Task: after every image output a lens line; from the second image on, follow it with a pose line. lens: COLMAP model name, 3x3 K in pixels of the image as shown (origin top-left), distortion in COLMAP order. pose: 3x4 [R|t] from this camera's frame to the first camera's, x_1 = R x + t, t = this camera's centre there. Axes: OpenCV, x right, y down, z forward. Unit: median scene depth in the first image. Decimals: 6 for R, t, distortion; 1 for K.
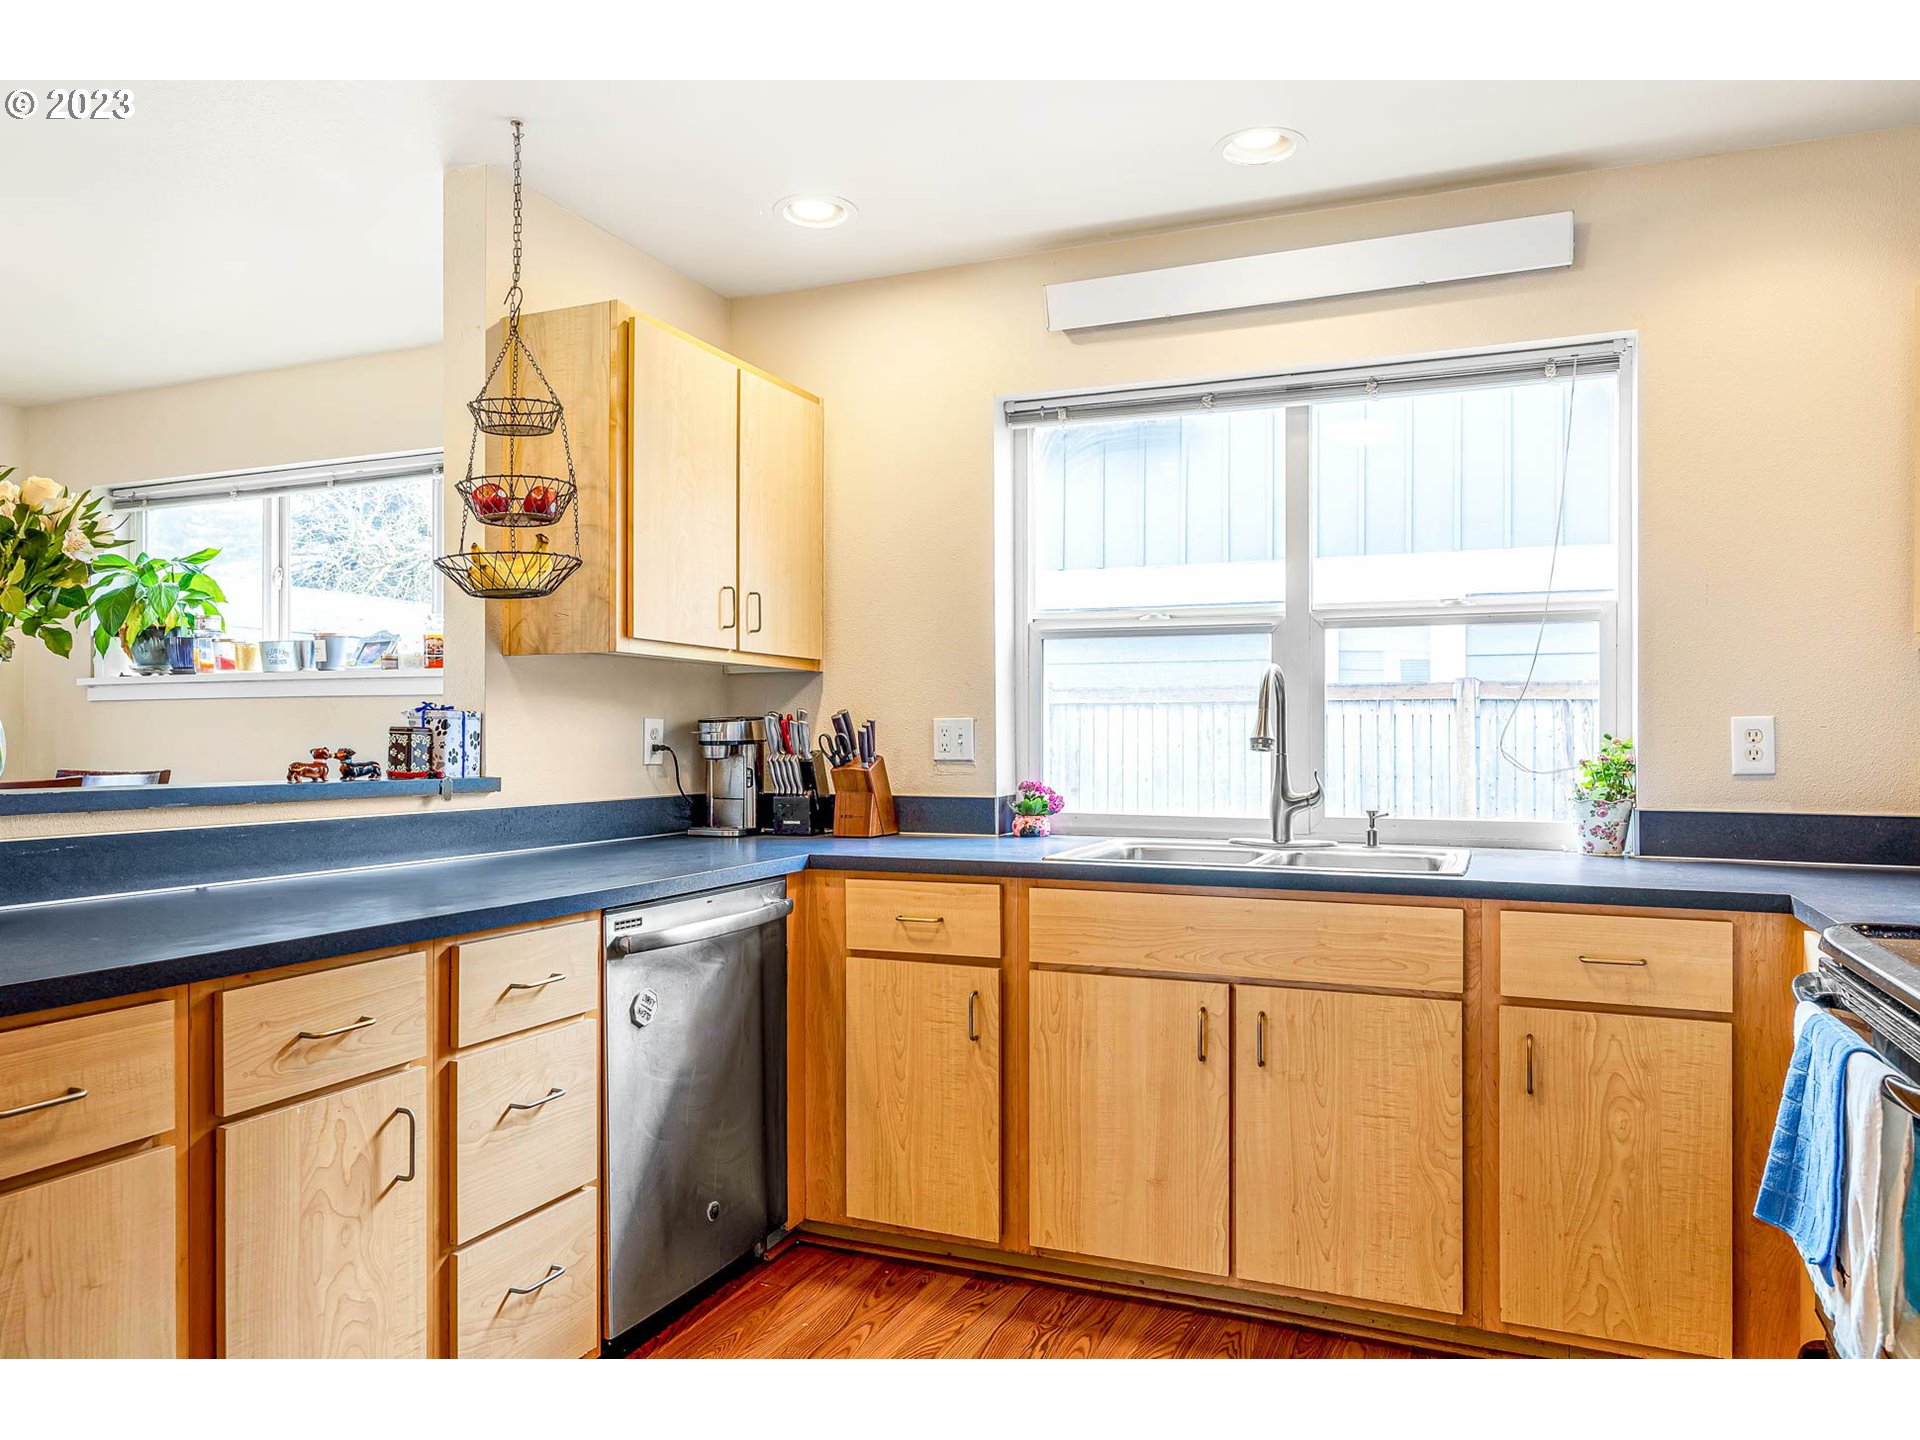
lens RADIAL K [[1319.1, 0, 953.6], [0, 1319.1, 740.9], [0, 0, 1]] dist [0.016057, 0.000029]
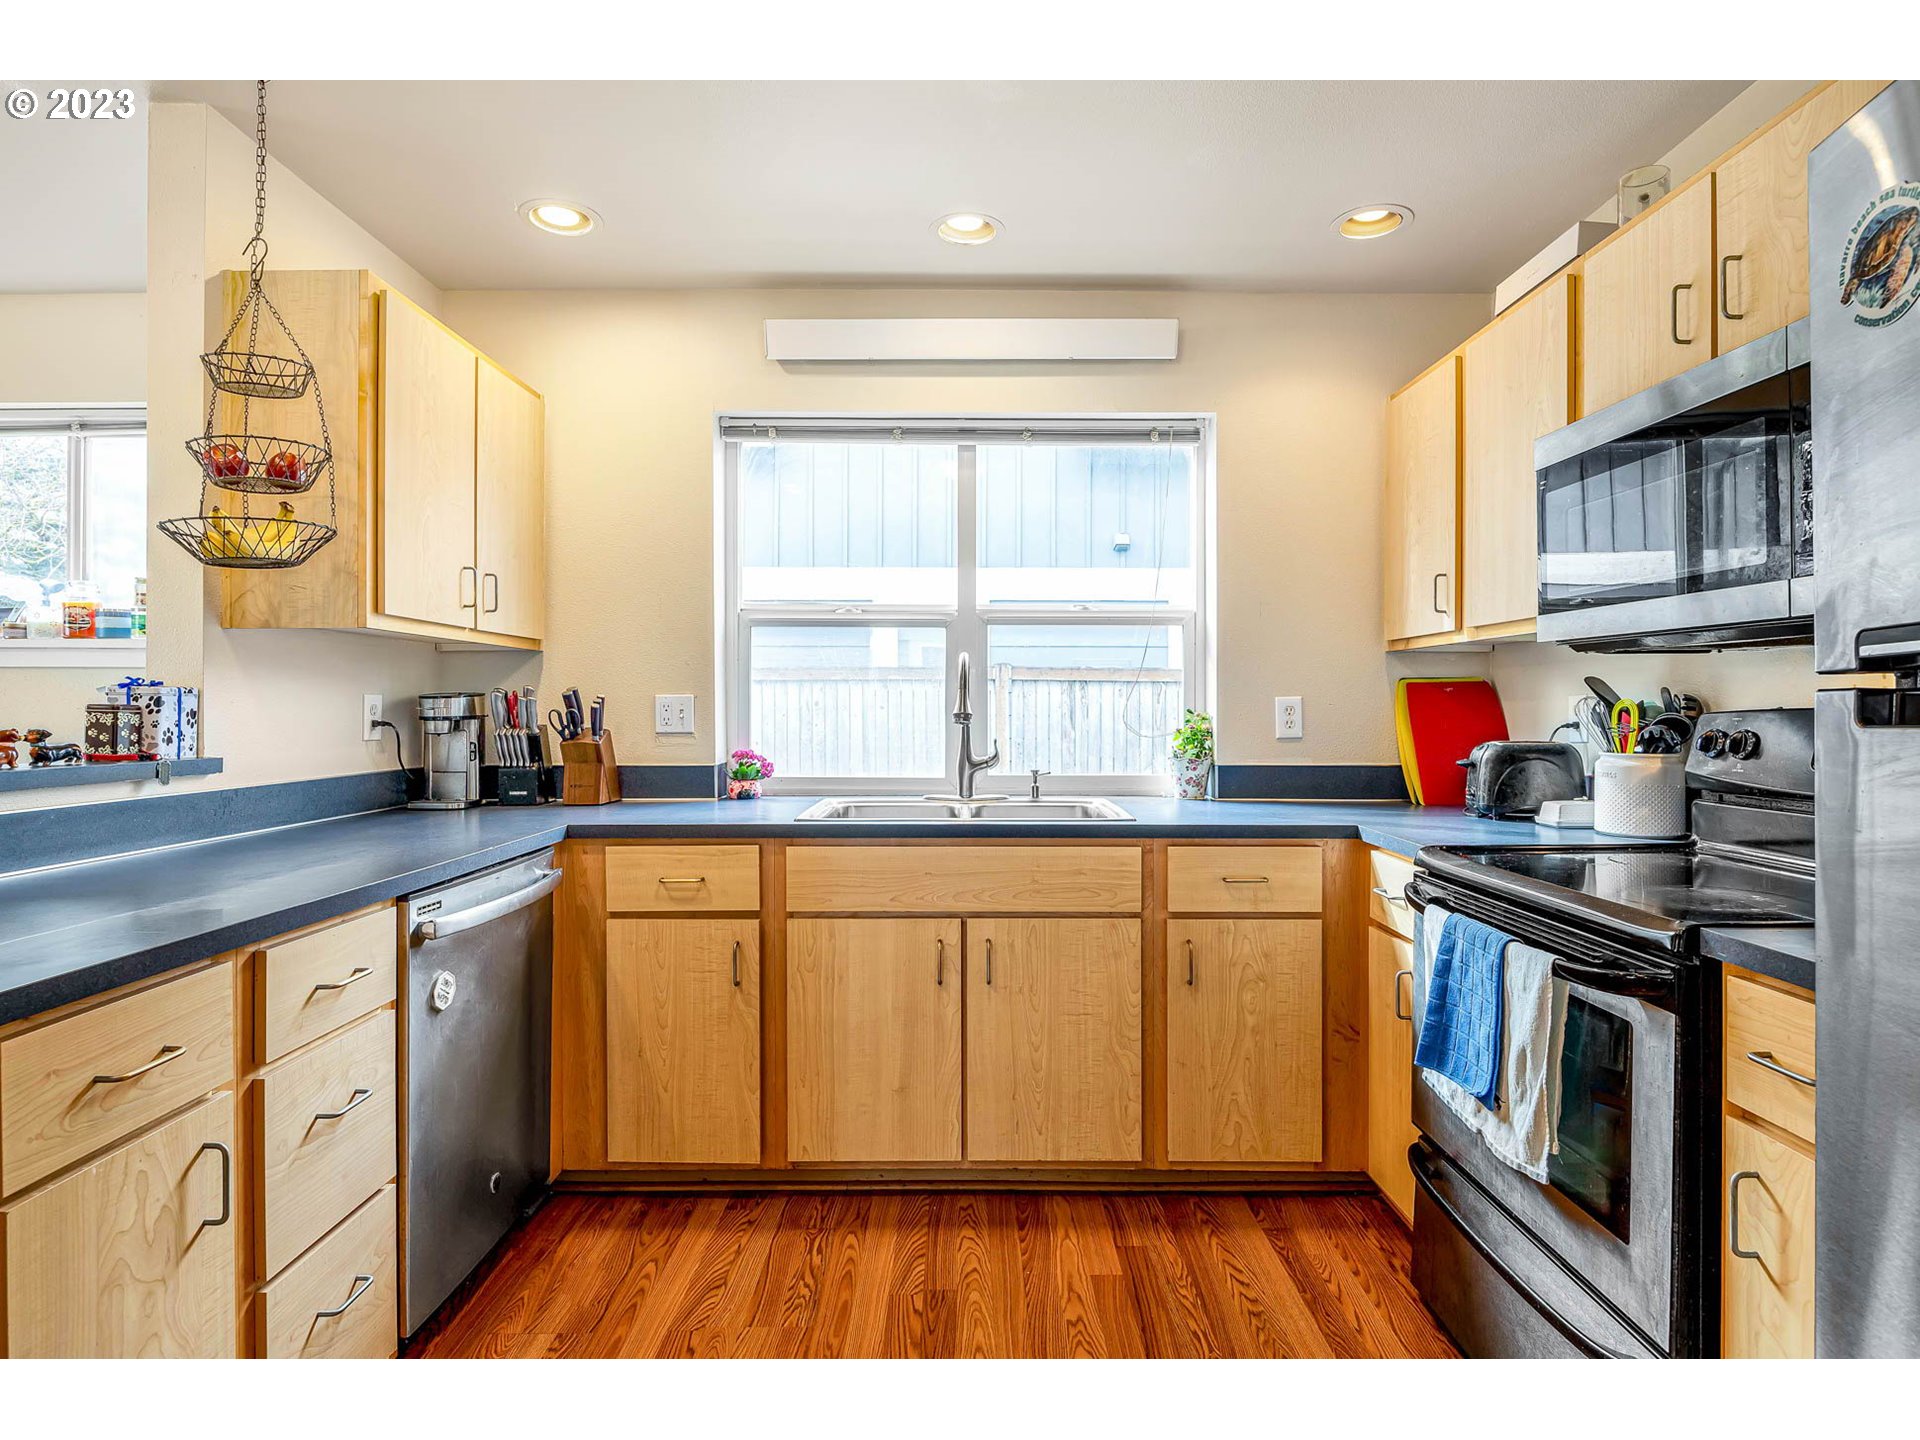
lens RADIAL K [[1051.3, 0, 965.4], [0, 1051.3, 709.2], [0, 0, 1]] dist [0.001798, 0.000259]
pose [[0.922158, -0.001738, 0.386809, -0.148382], [0.001544, 0.999998, 0.000812, -0.007010], [-0.386810, -0.000151, 0.922159, 0.107046]]
